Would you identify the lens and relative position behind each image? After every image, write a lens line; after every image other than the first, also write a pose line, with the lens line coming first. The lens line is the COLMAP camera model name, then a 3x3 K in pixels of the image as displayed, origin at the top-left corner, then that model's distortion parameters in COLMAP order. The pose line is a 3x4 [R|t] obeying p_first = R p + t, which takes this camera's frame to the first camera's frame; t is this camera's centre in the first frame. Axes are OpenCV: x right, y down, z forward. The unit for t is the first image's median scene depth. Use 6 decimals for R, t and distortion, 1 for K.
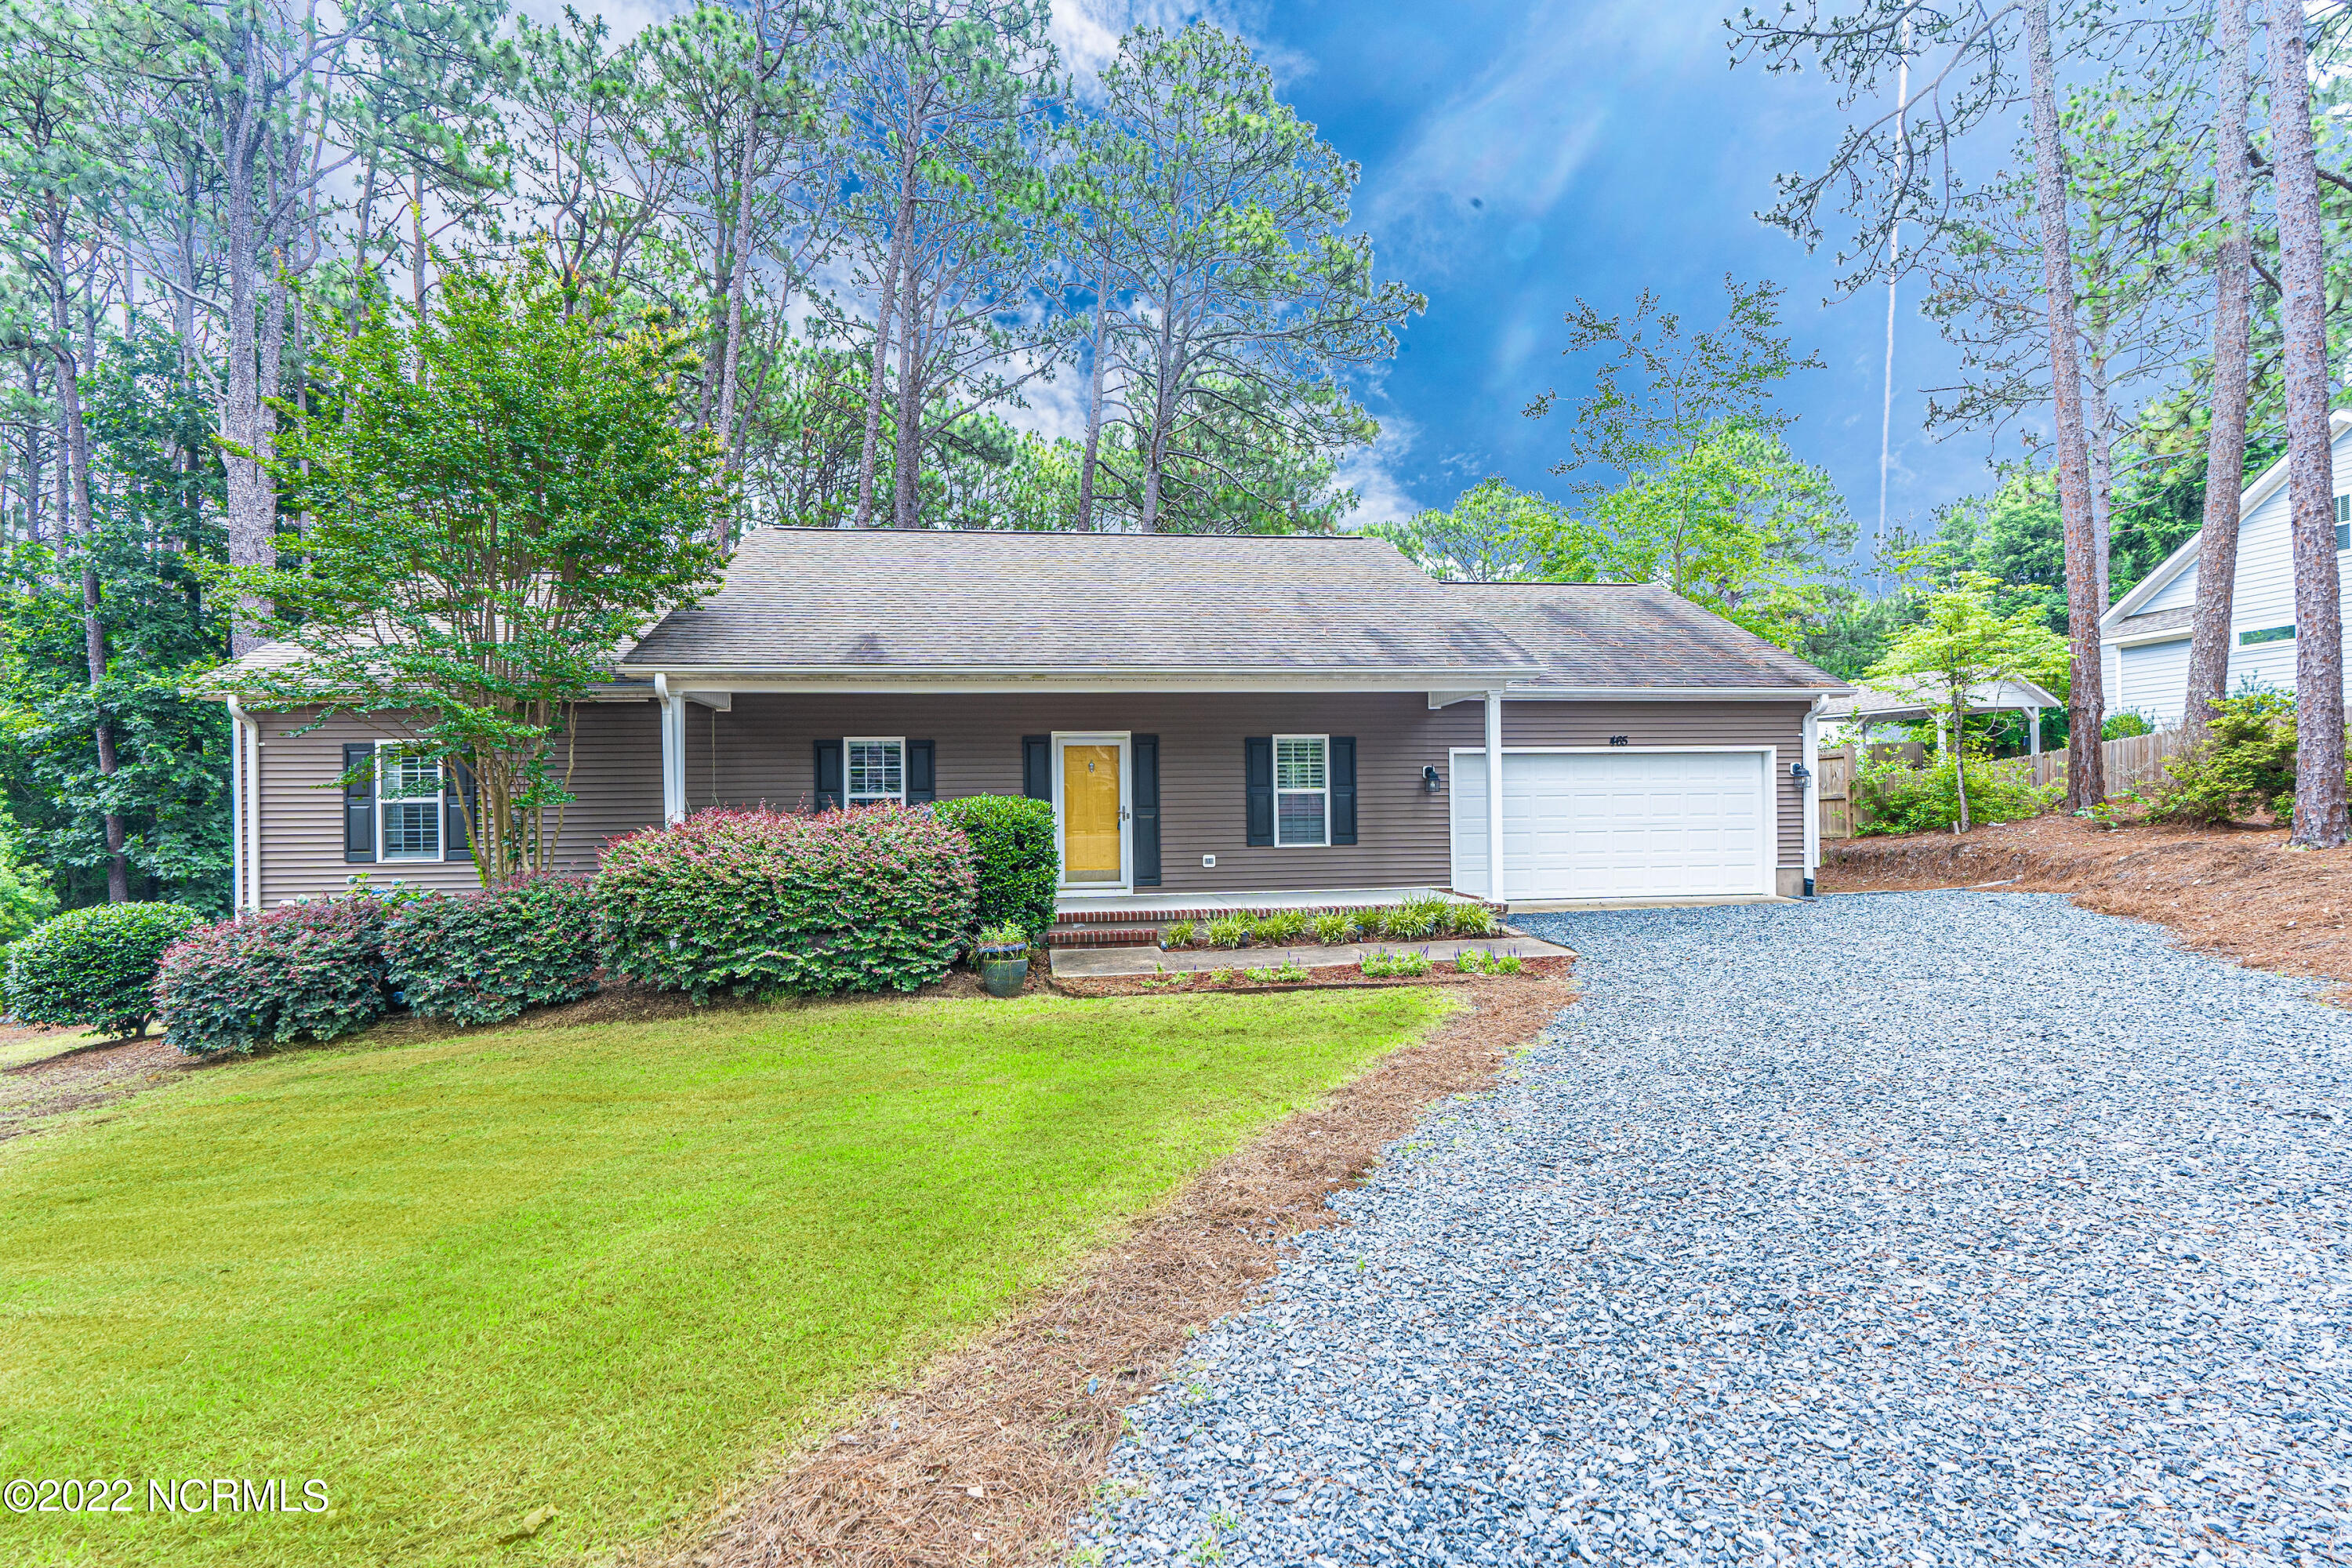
lens RADIAL K [[1062.6, 0, 1162.1], [0, 1062.6, 795.1], [0, 0, 1]] dist [-0.013086, 0.005919]
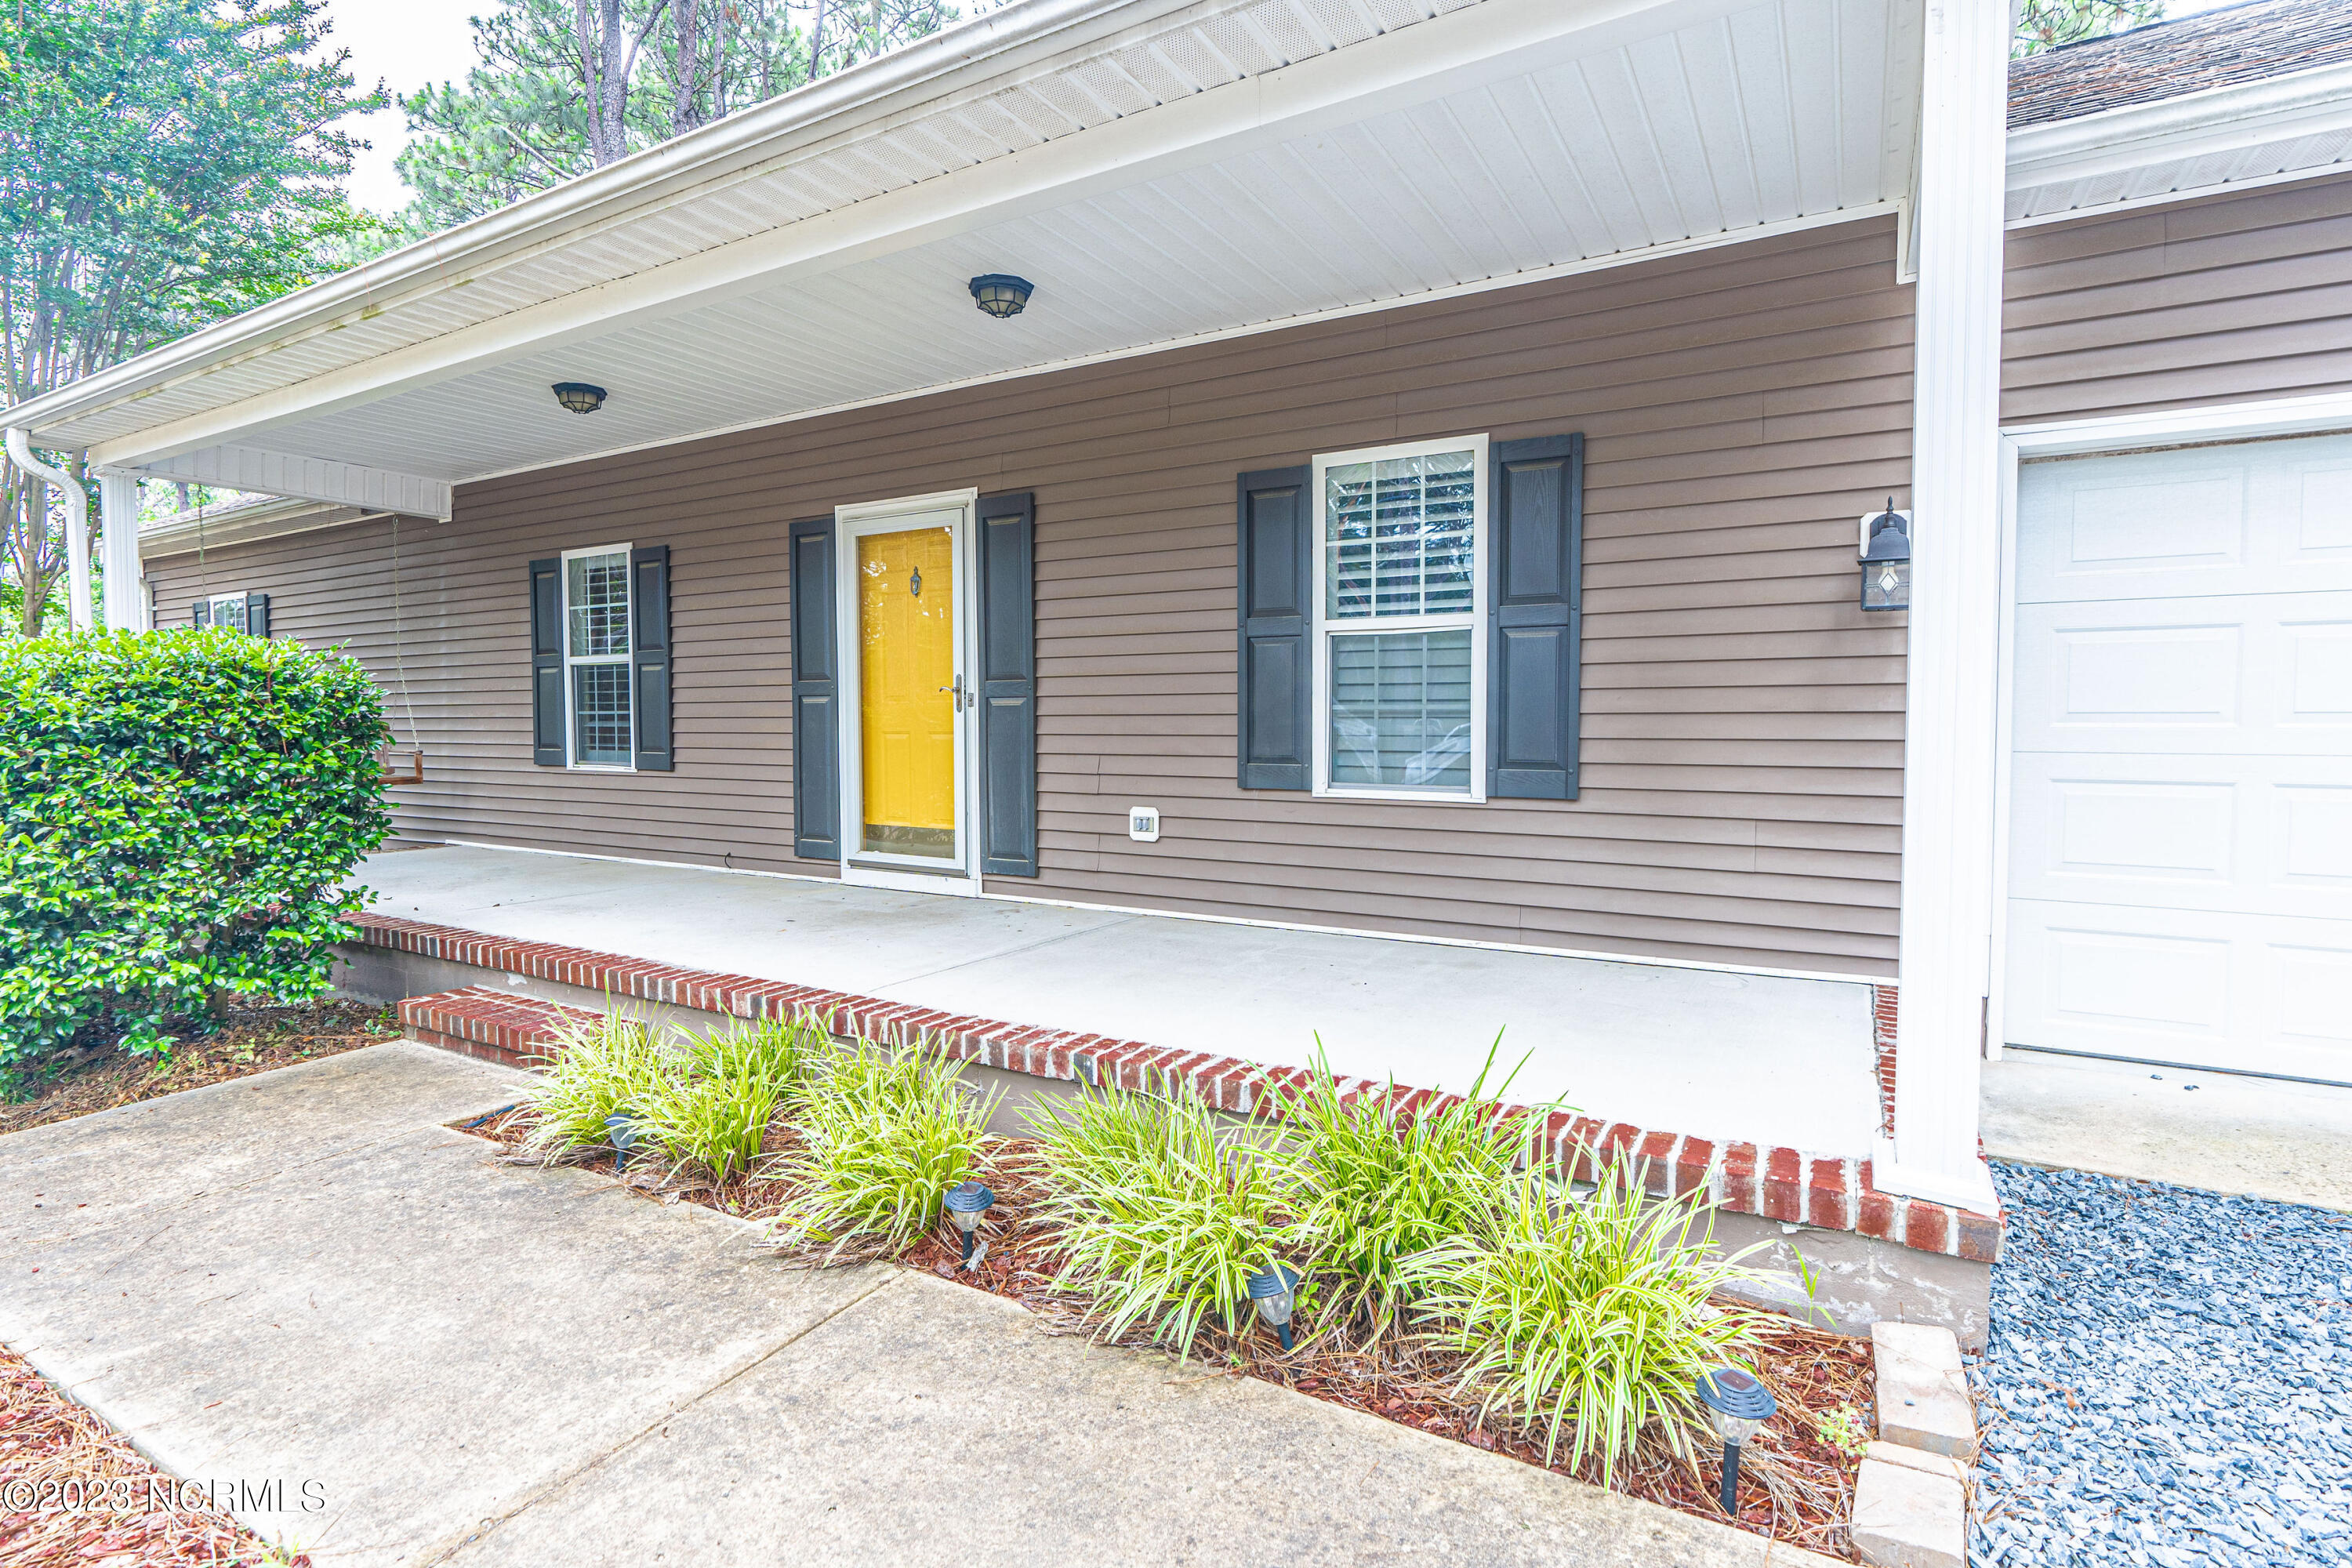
lens RADIAL K [[1147.6, 0, 1174.4], [0, 1147.6, 762.3], [0, 0, 1]] dist [-0.005563, 0.000184]
pose [[0.796316, 0.034852, -0.603875, 0.312989], [-0.005298, 0.998702, 0.050653, 0.022106], [0.604857, -0.037136, 0.795468, 0.745344]]
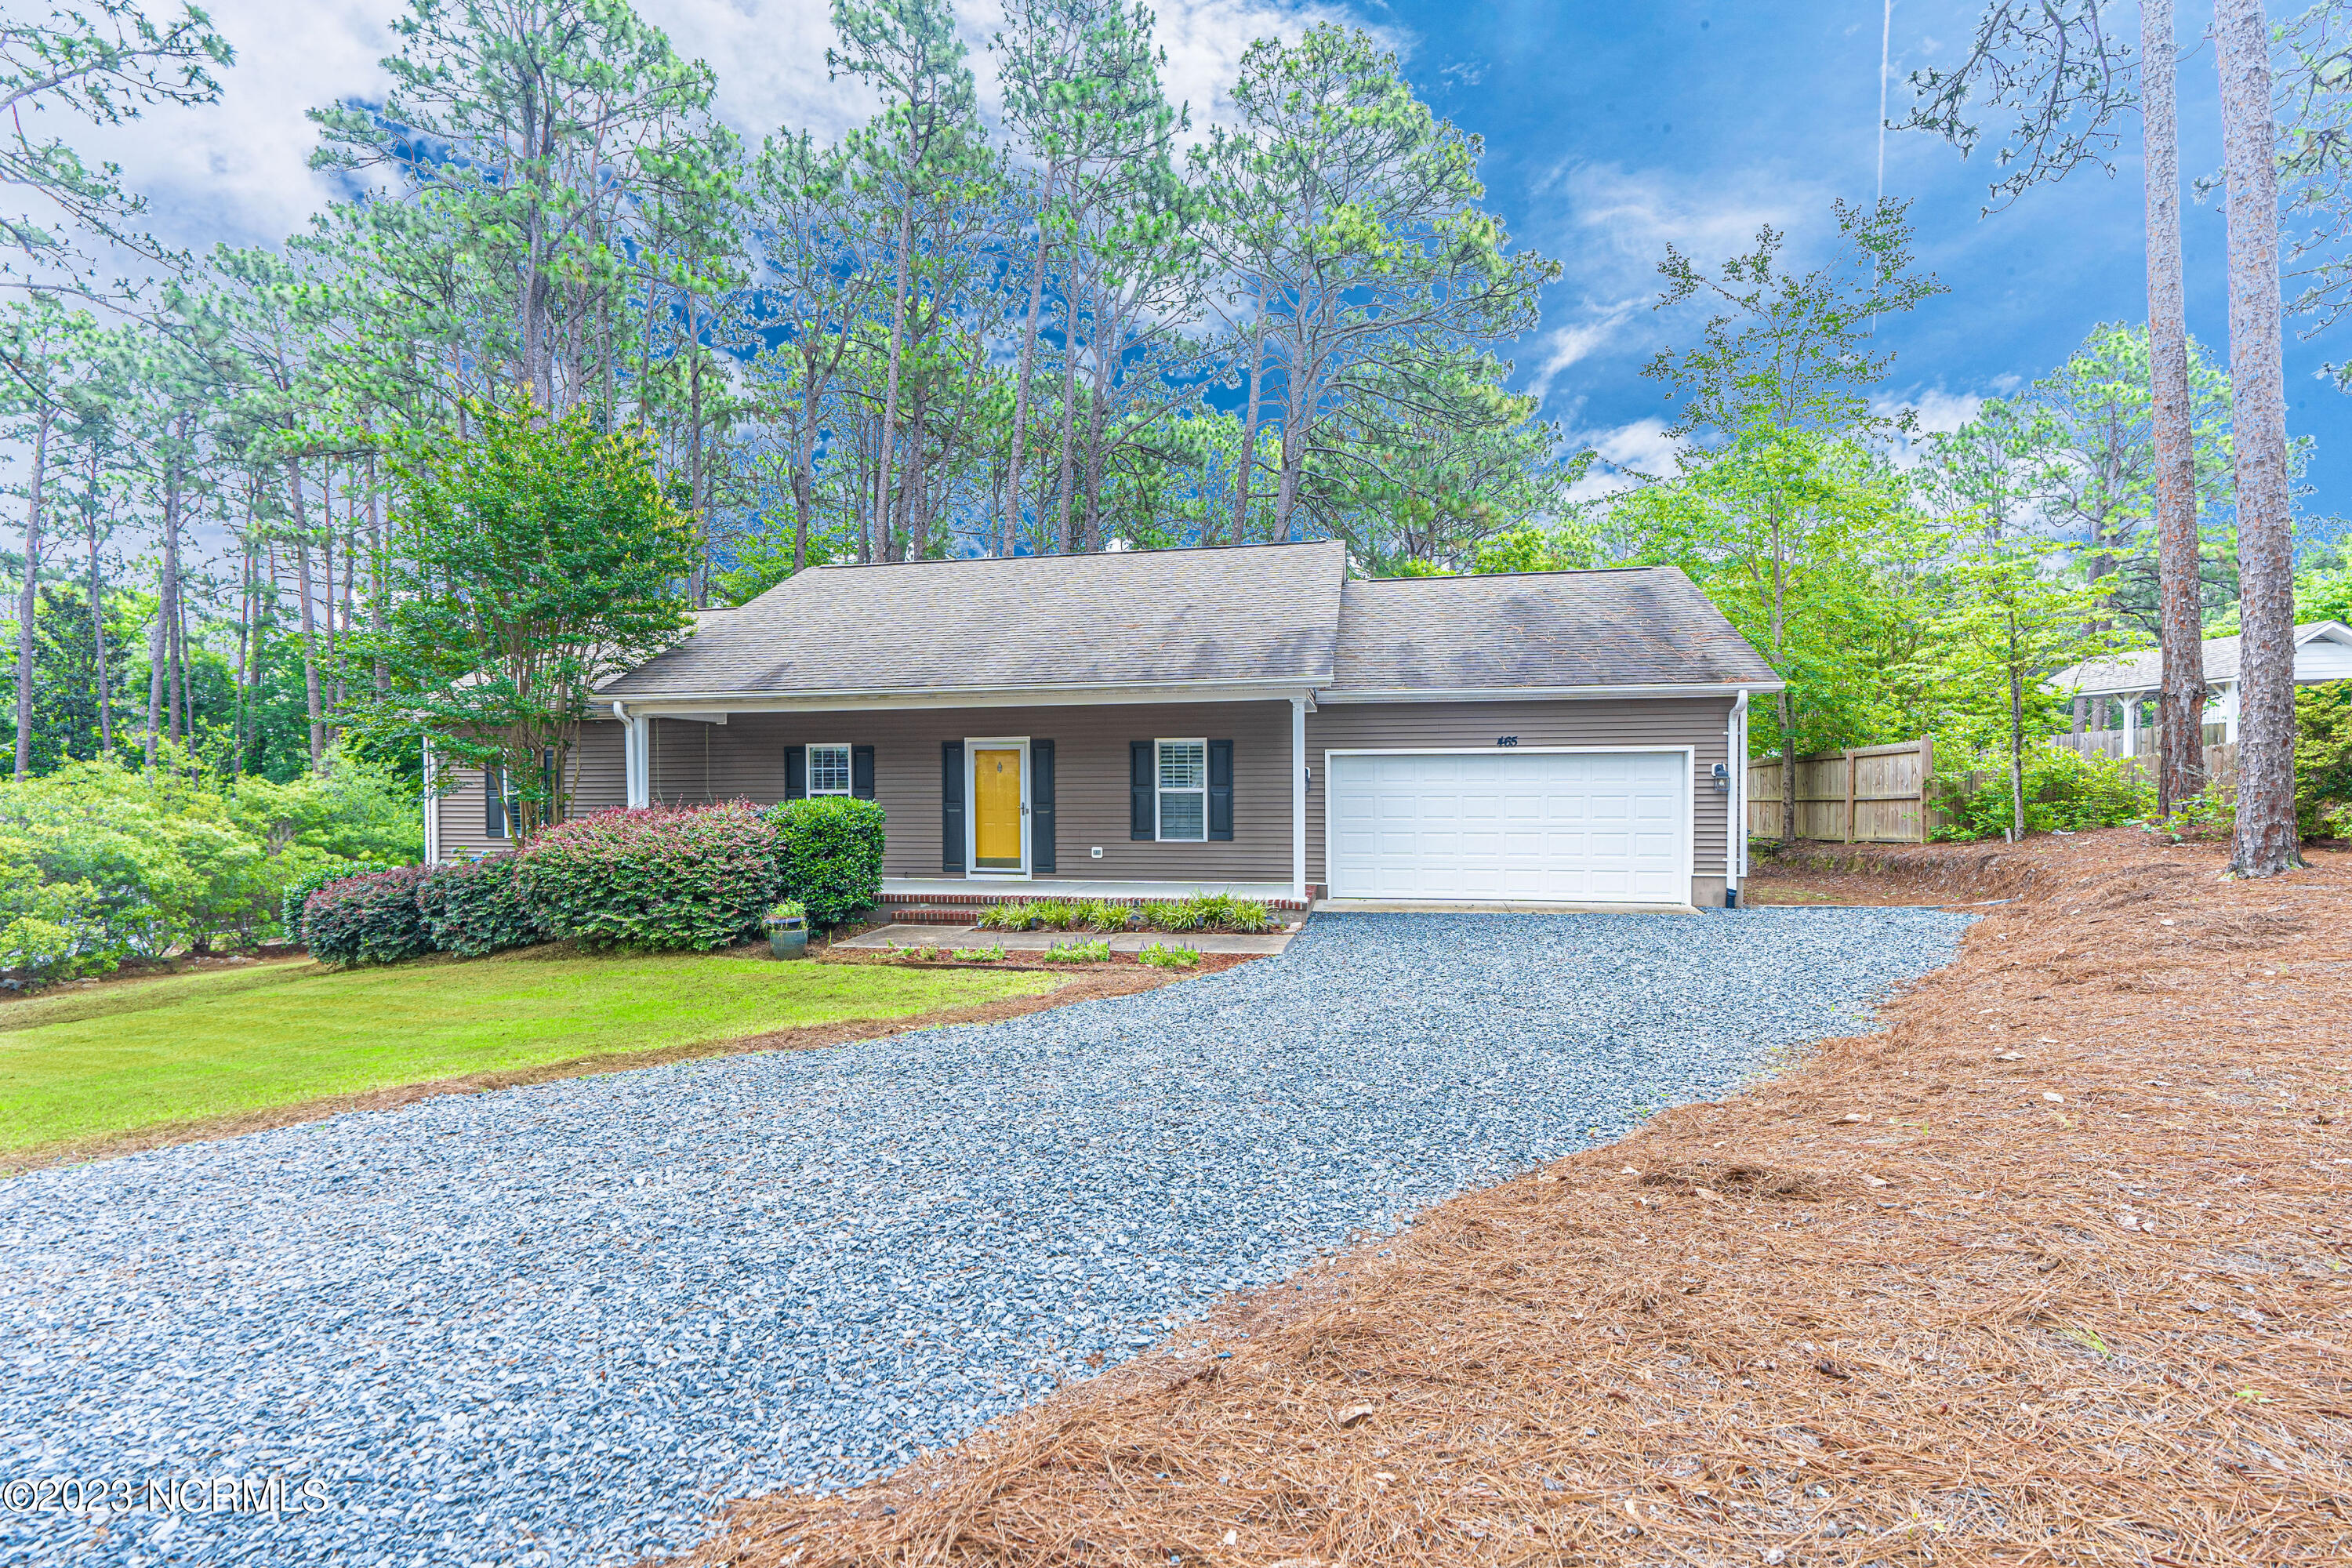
lens RADIAL K [[1047.3, 0, 1171.4], [0, 1047.3, 787.5], [0, 0, 1]] dist [-0.010911, 0.004423]
pose [[0.950441, 0.008514, -0.310788, 0.494562], [-0.003705, 0.999864, 0.016059, -0.025925], [0.310882, -0.014111, 0.950344, -0.020716]]
